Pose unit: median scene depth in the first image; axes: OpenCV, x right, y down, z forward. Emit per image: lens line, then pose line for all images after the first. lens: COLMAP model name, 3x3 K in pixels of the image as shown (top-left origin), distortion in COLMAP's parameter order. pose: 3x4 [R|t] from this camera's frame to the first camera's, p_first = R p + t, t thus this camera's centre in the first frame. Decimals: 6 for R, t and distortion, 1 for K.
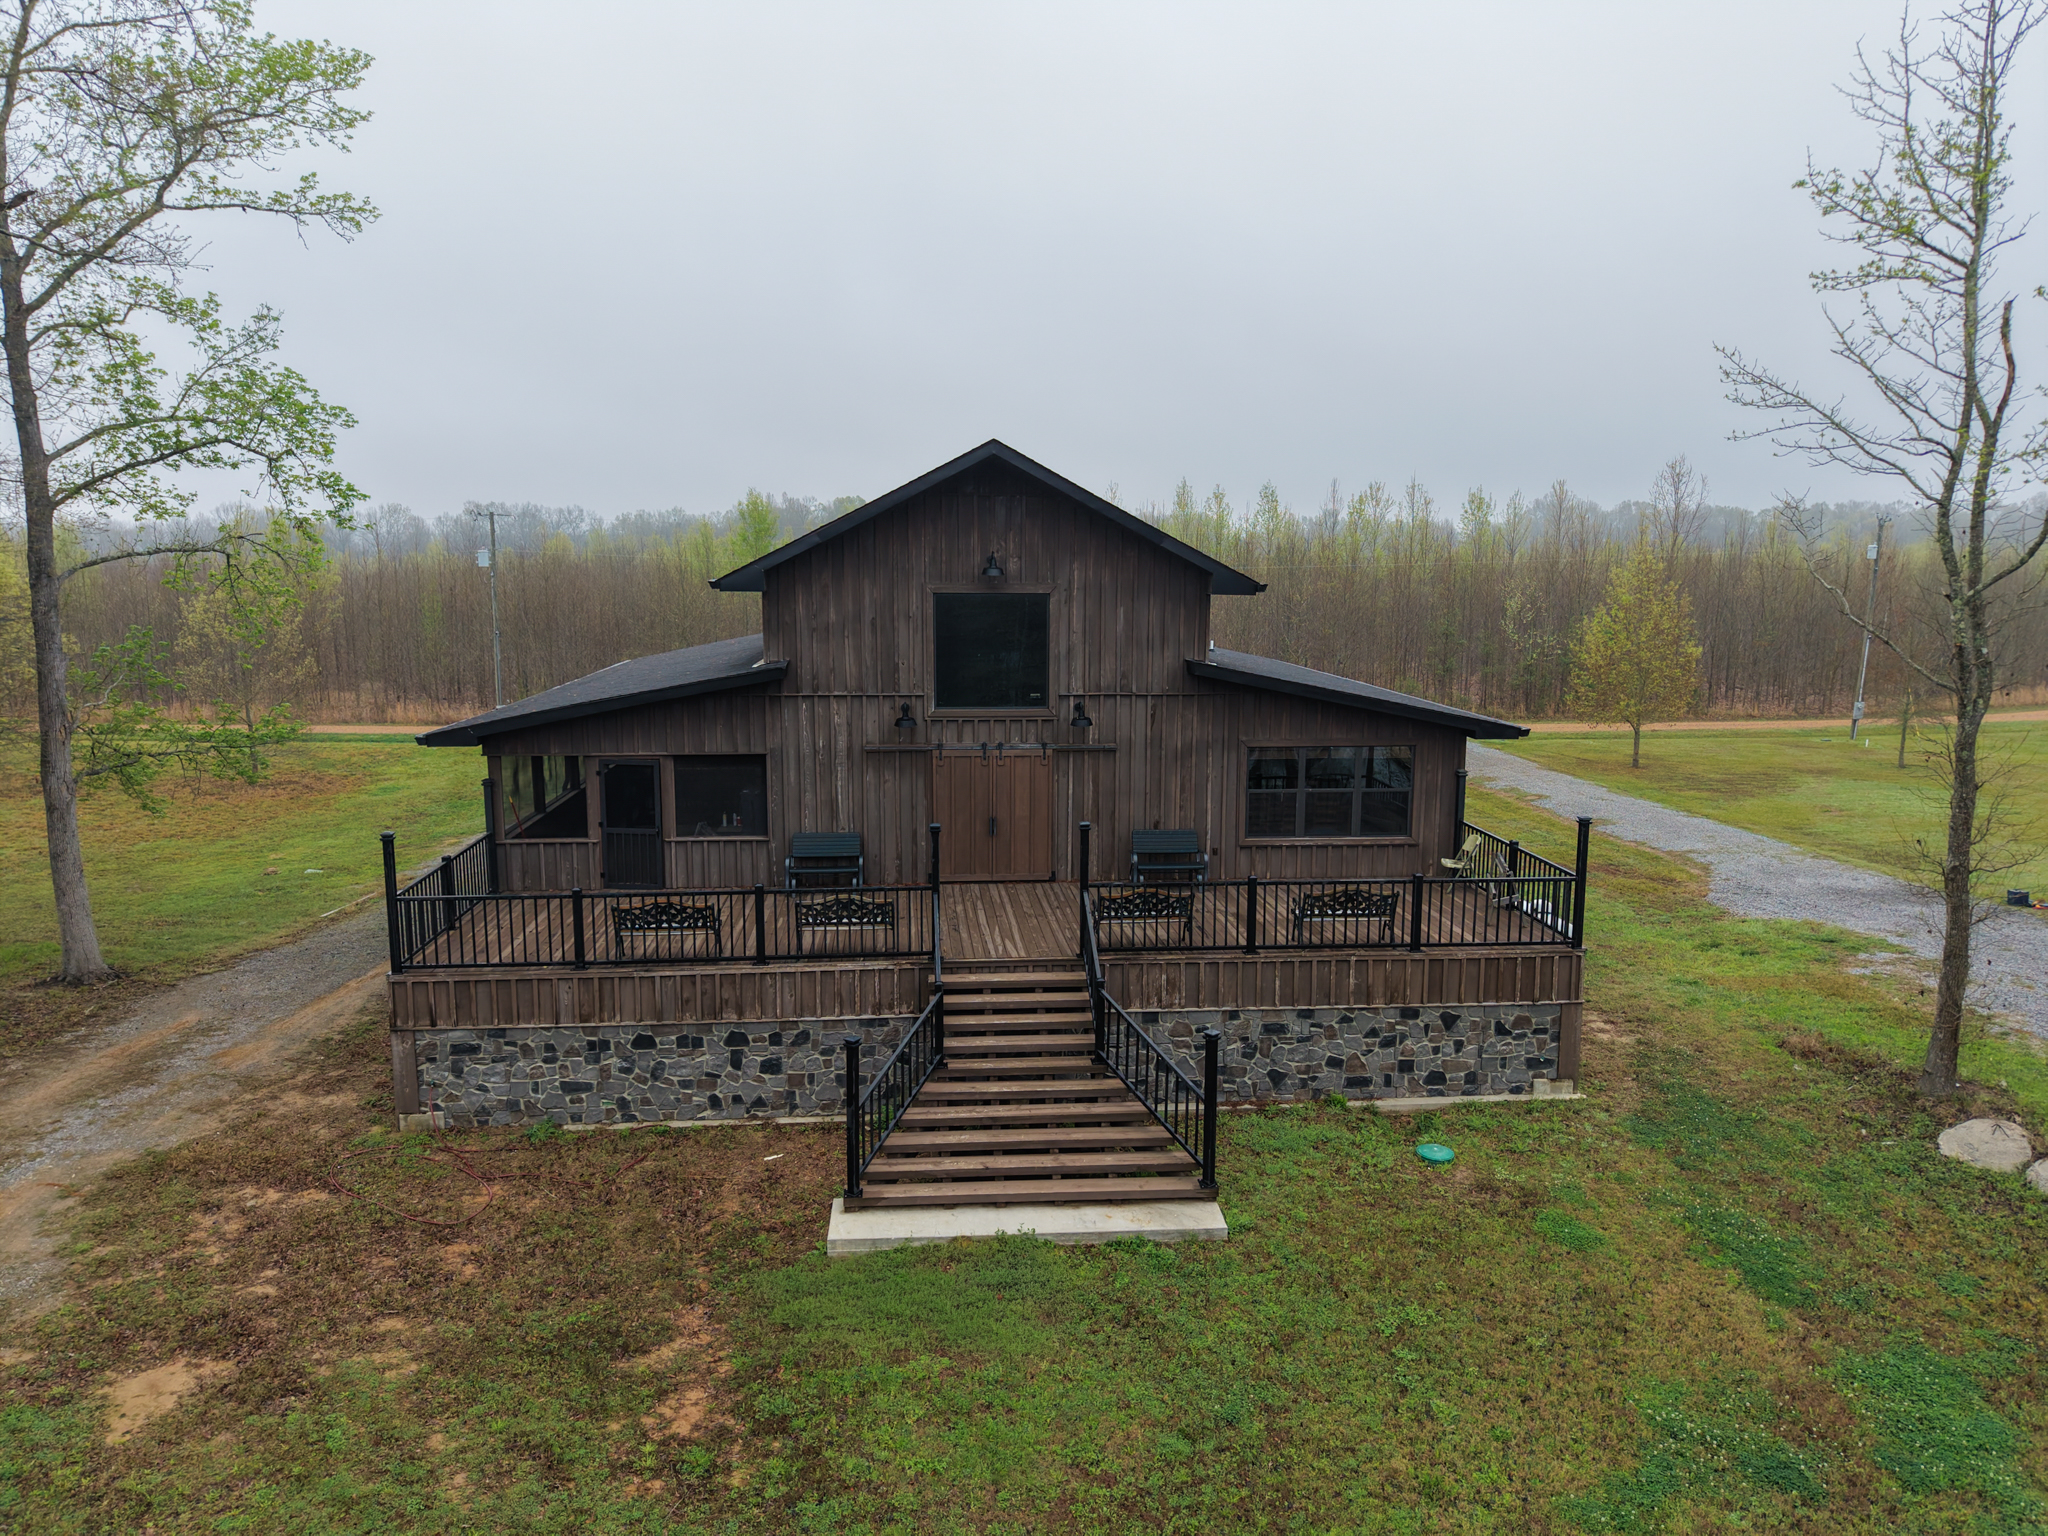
lens RADIAL K [[1406.6, 0, 1012.7], [0, 1406.6, 771.1], [0, 0, 1]] dist [0.012280, 0.000164]
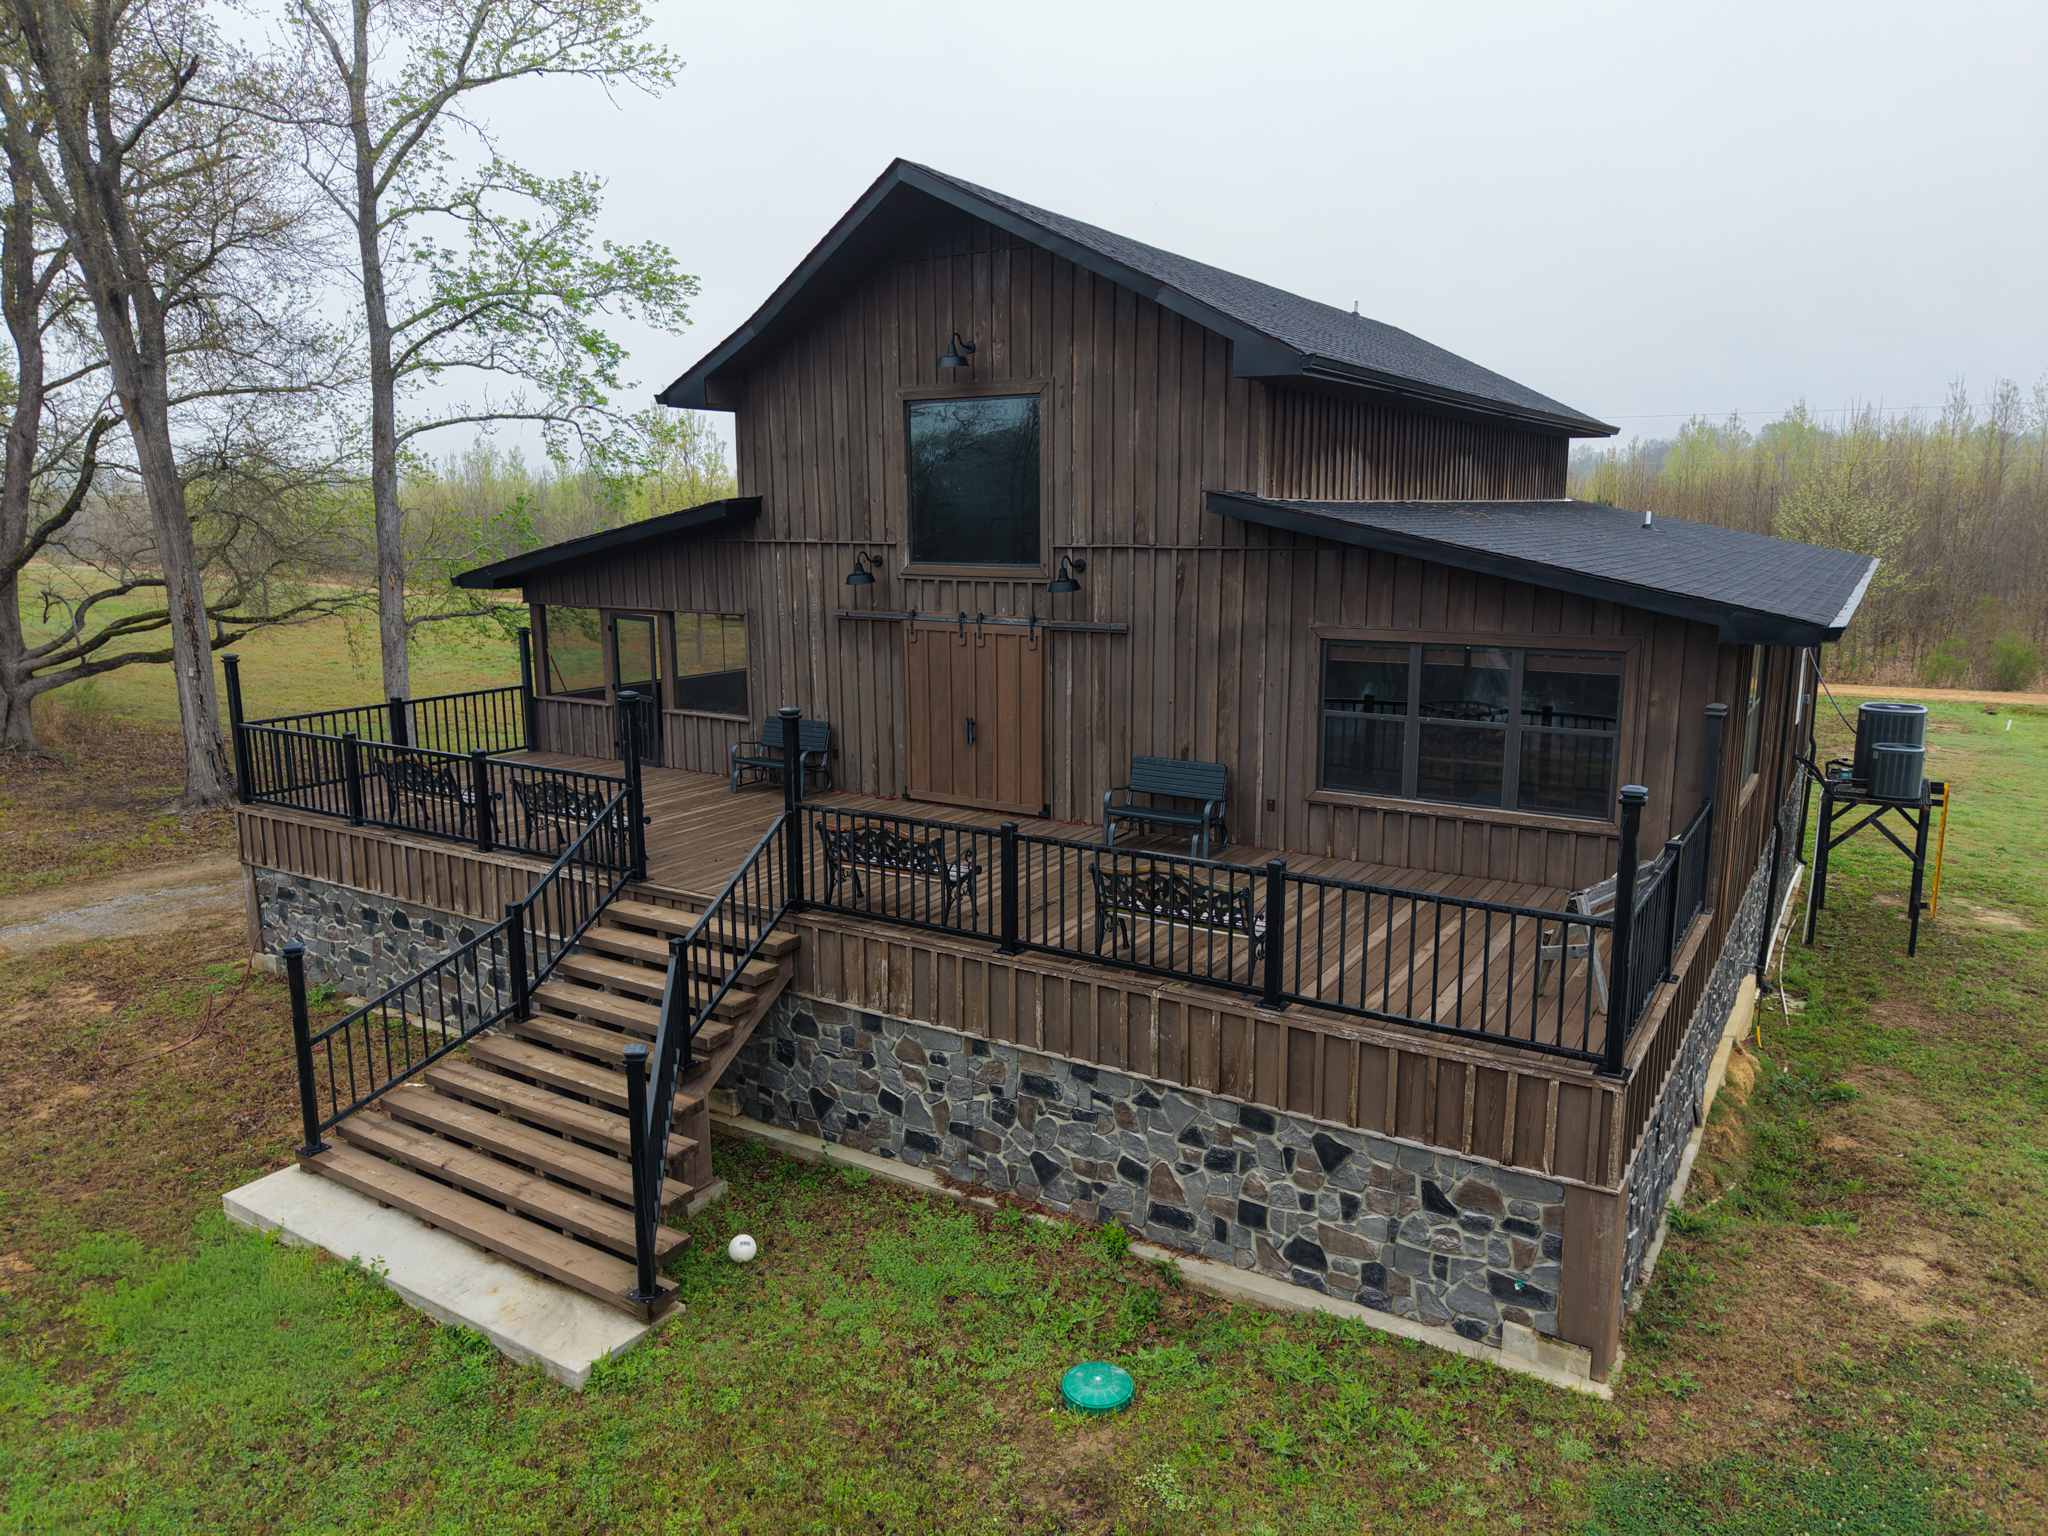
lens RADIAL K [[1384.6, 0, 1019.4], [0, 1384.6, 775.5], [0, 0, 1]] dist [0.007484, 0.000114]
pose [[0.796417, 0.108737, -0.594892, 0.499382], [-0.087628, 0.994070, 0.064388, 0.016915], [0.598366, 0.000850, 0.801223, 0.519121]]
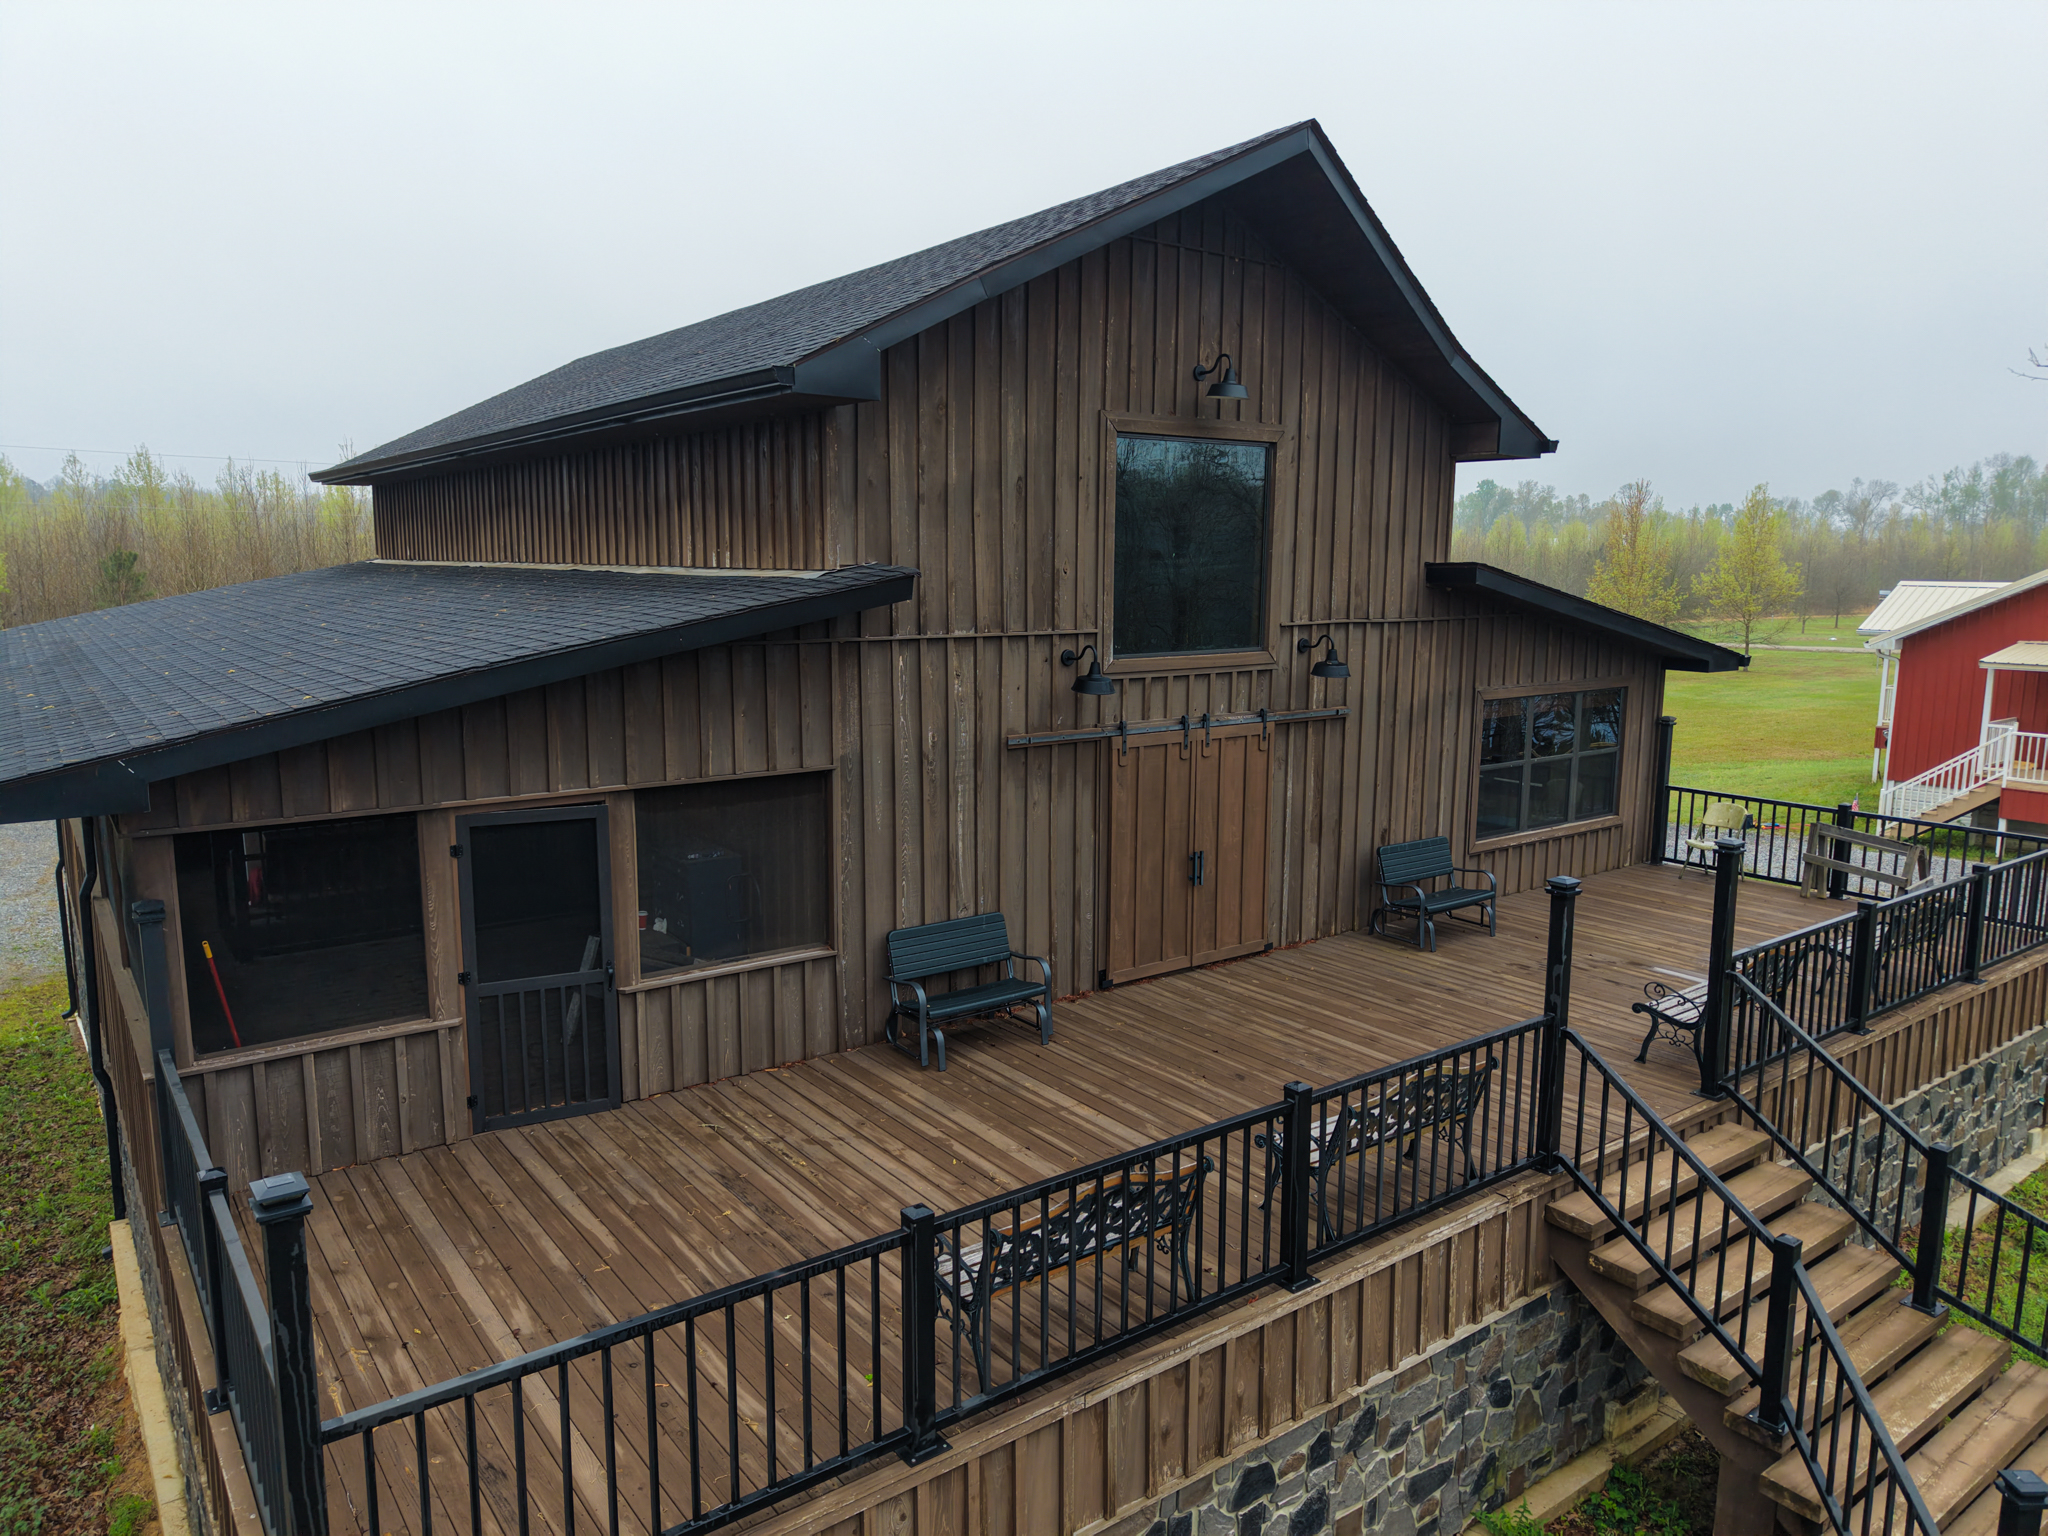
lens RADIAL K [[1384.6, 0, 1019.4], [0, 1384.6, 775.5], [0, 0, 1]] dist [0.007484, 0.000114]
pose [[0.852545, -0.083597, 0.515925, -0.408161], [0.083717, 0.996222, 0.023082, -0.017810], [-0.515906, 0.023513, 0.856322, 0.660929]]
